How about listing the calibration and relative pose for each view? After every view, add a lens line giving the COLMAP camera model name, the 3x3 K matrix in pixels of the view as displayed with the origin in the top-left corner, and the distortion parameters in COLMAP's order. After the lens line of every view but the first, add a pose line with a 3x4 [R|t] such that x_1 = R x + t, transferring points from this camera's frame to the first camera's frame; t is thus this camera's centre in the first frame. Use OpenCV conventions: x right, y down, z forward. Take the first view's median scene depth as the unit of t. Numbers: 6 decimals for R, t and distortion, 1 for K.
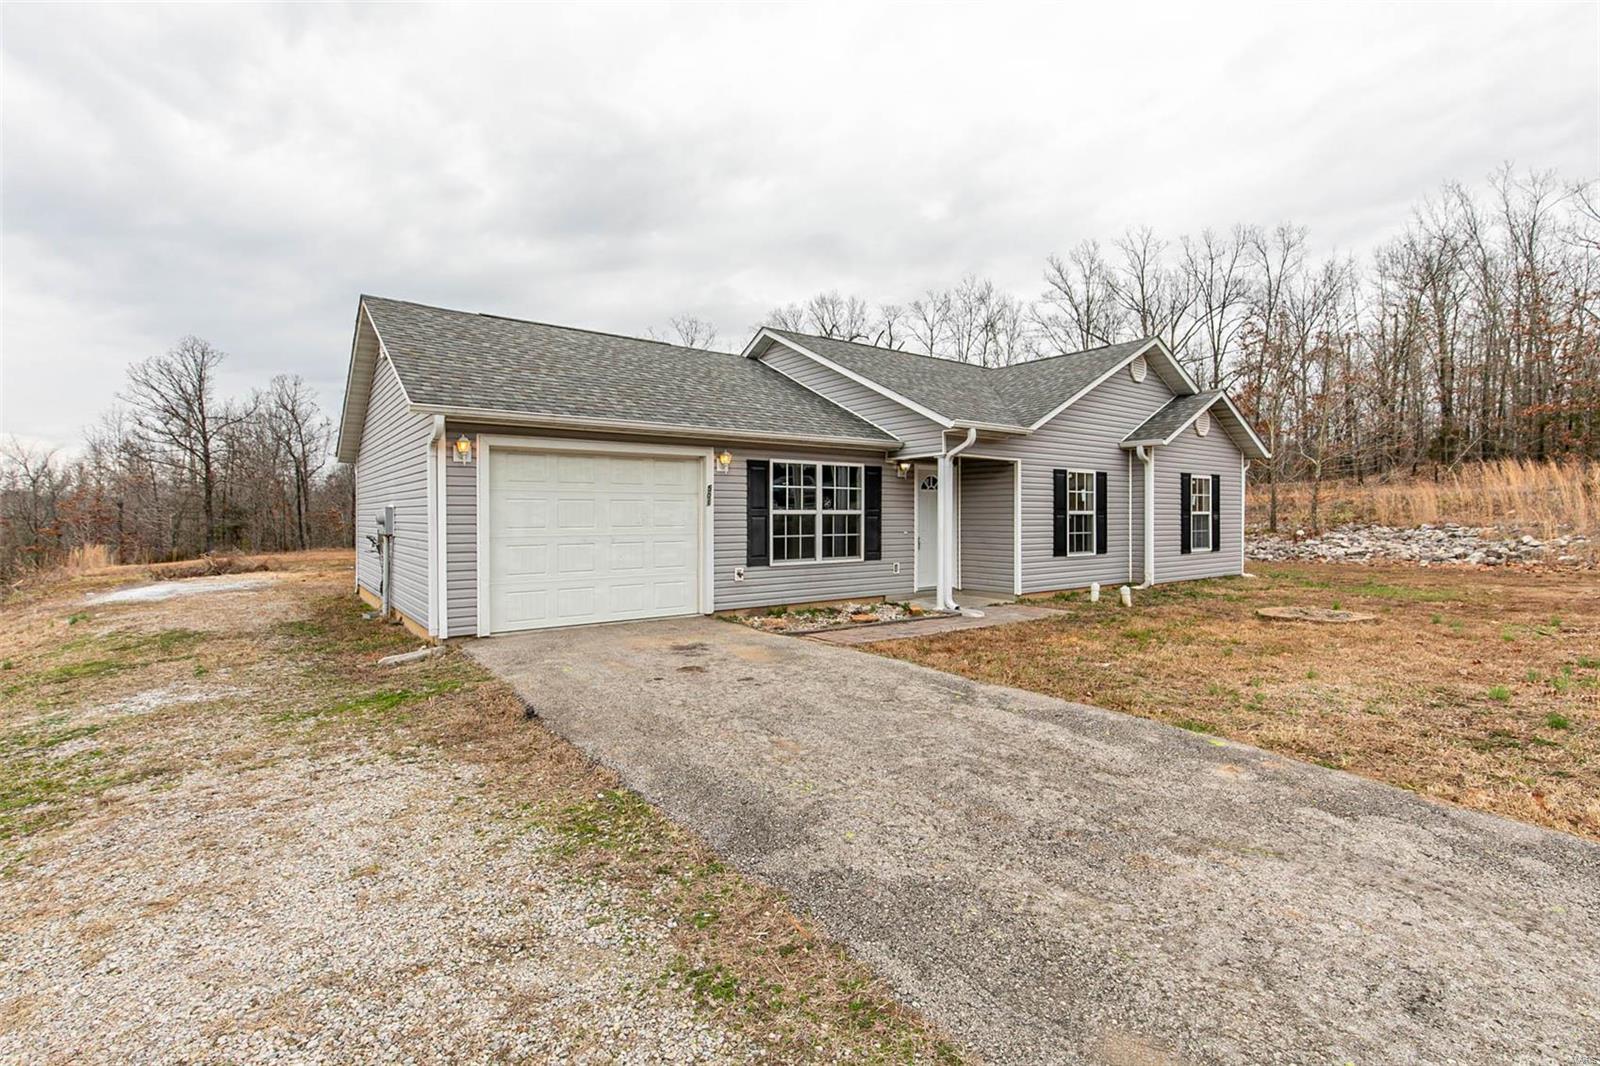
lens RADIAL K [[741.5, 0, 778.0], [0, 741.5, 526.3], [0, 0, 1]] dist [0.000765, -0.000027]
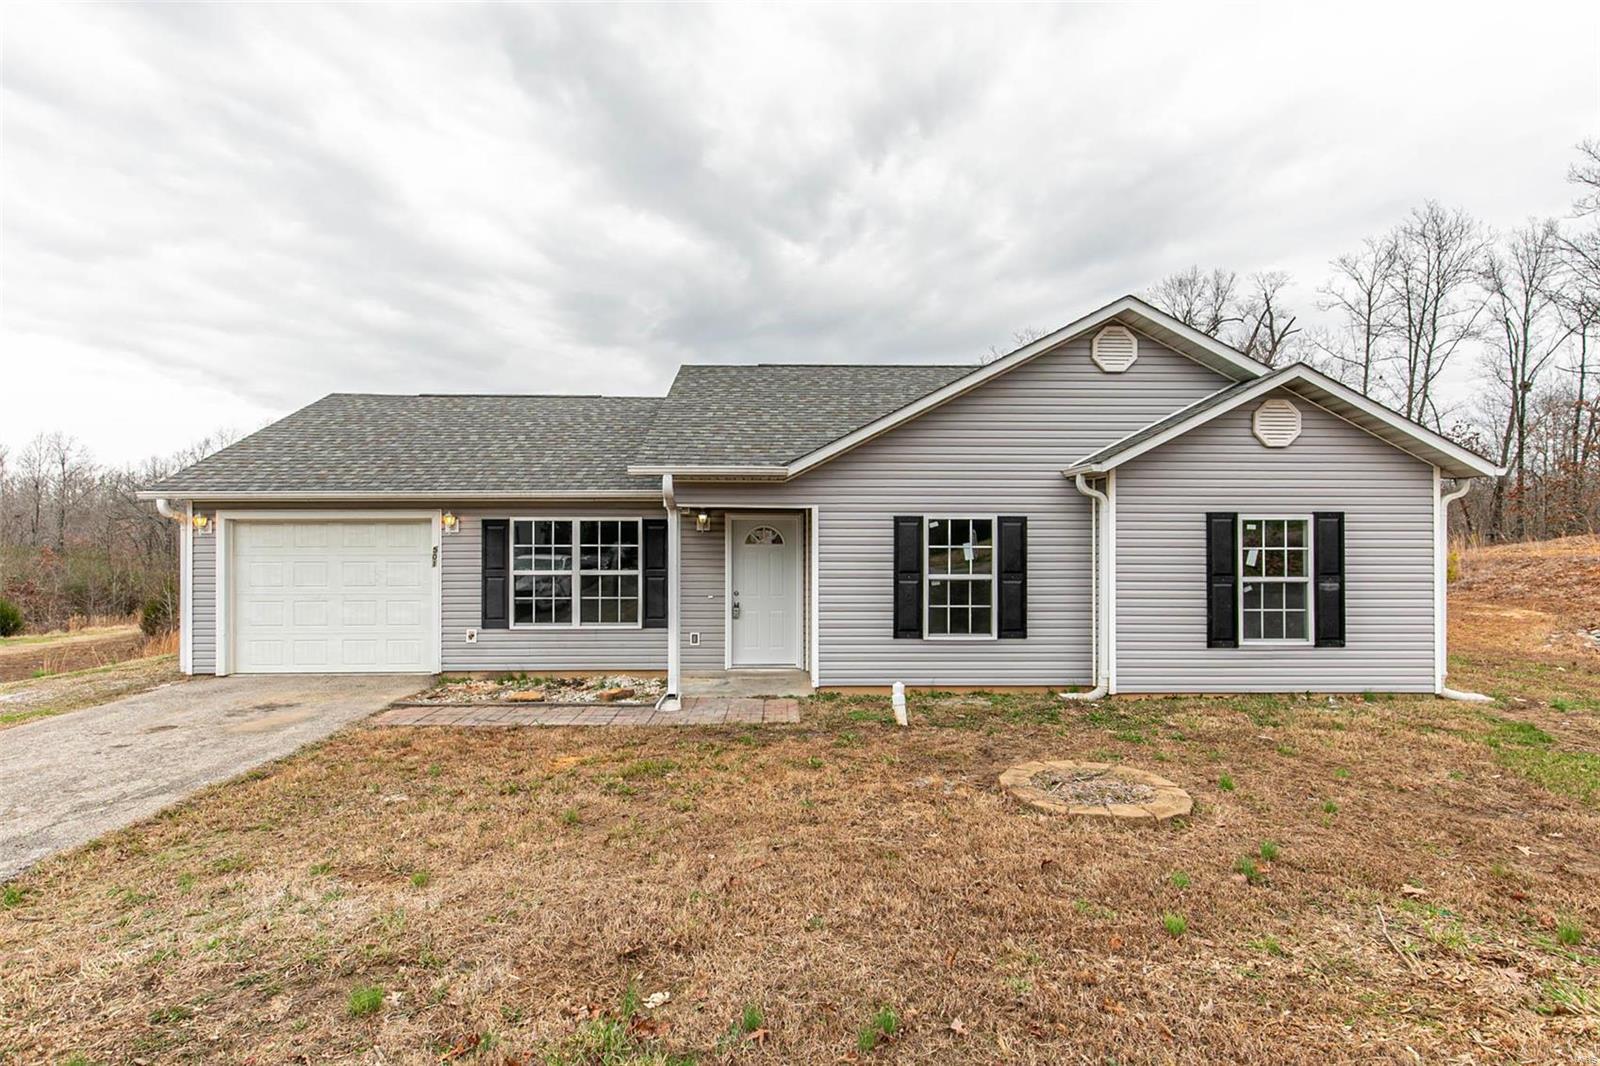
lens RADIAL K [[736.6, 0, 800.5], [0, 736.6, 541.8], [0, 0, 1]] dist [0.001930, 0.000012]
pose [[0.815637, 0.005032, -0.578542, 0.802769], [-0.007989, 0.999965, -0.002564, -0.056690], [0.578509, 0.006713, 0.815648, 0.416496]]
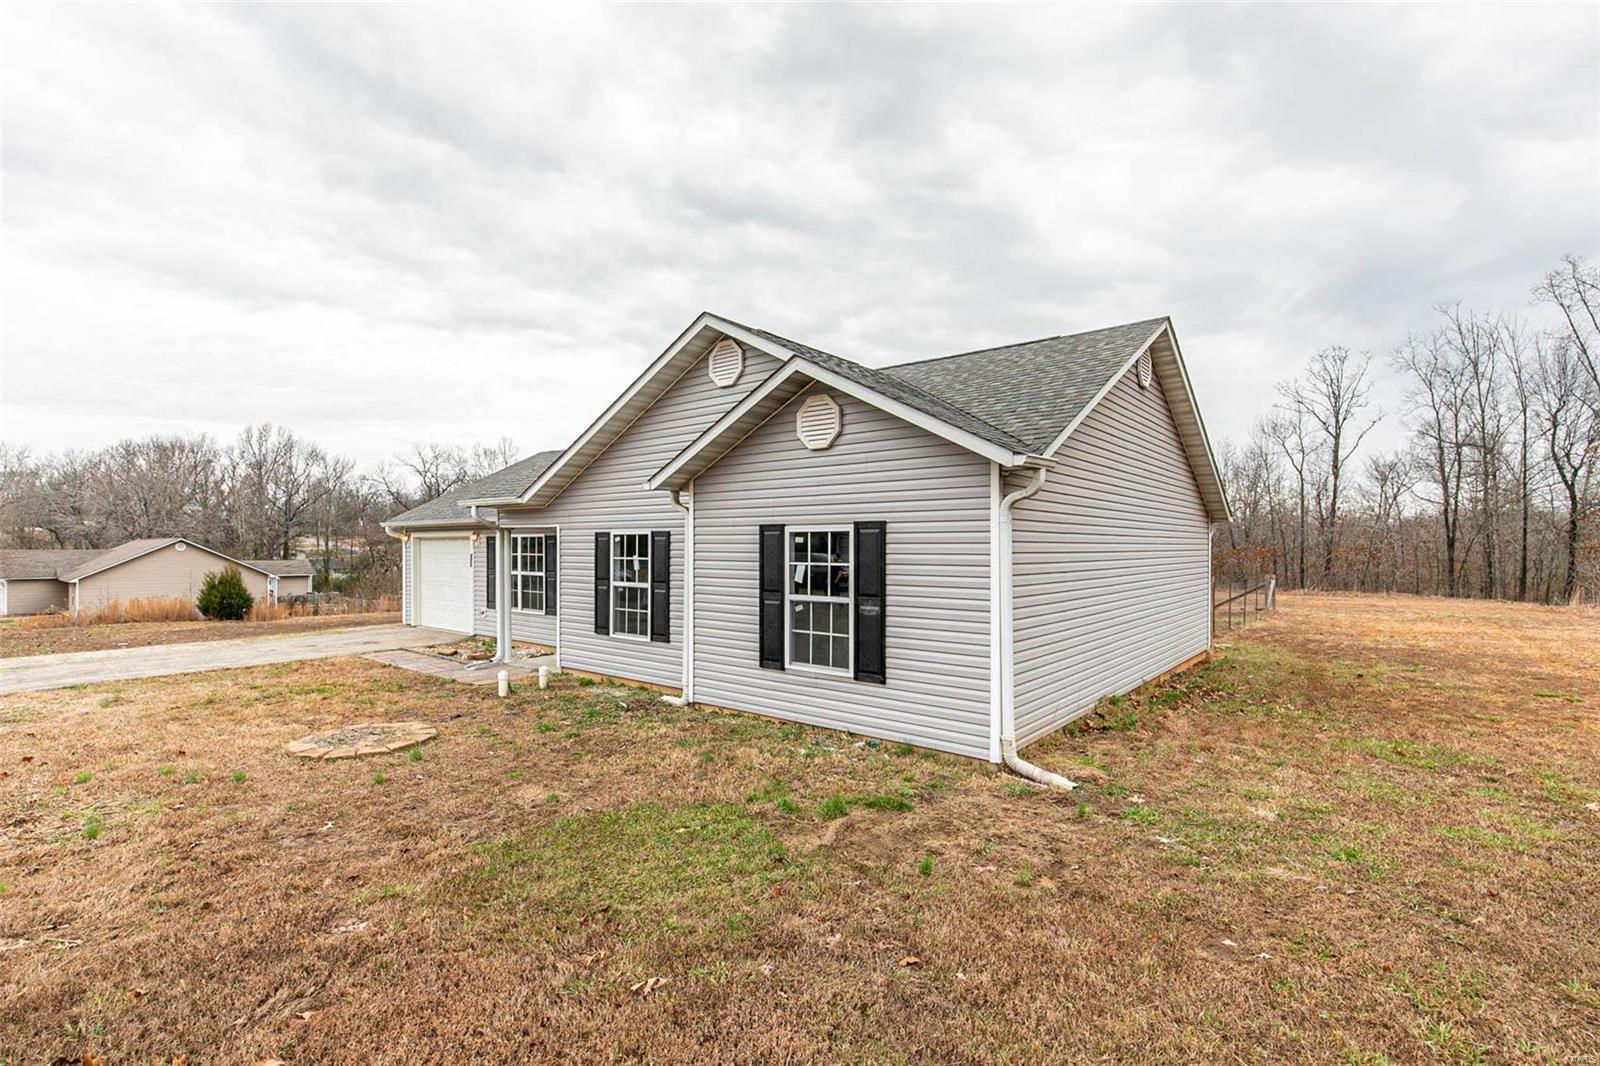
lens RADIAL K [[724.4, 0, 797.3], [0, 724.4, 555.0], [0, 0, 1]] dist [0.000094, -0.000020]
pose [[0.247502, 0.013903, -0.968788, 1.410982], [-0.011554, 0.999868, 0.011397, -0.071384], [0.968818, 0.008372, 0.247630, 1.151178]]
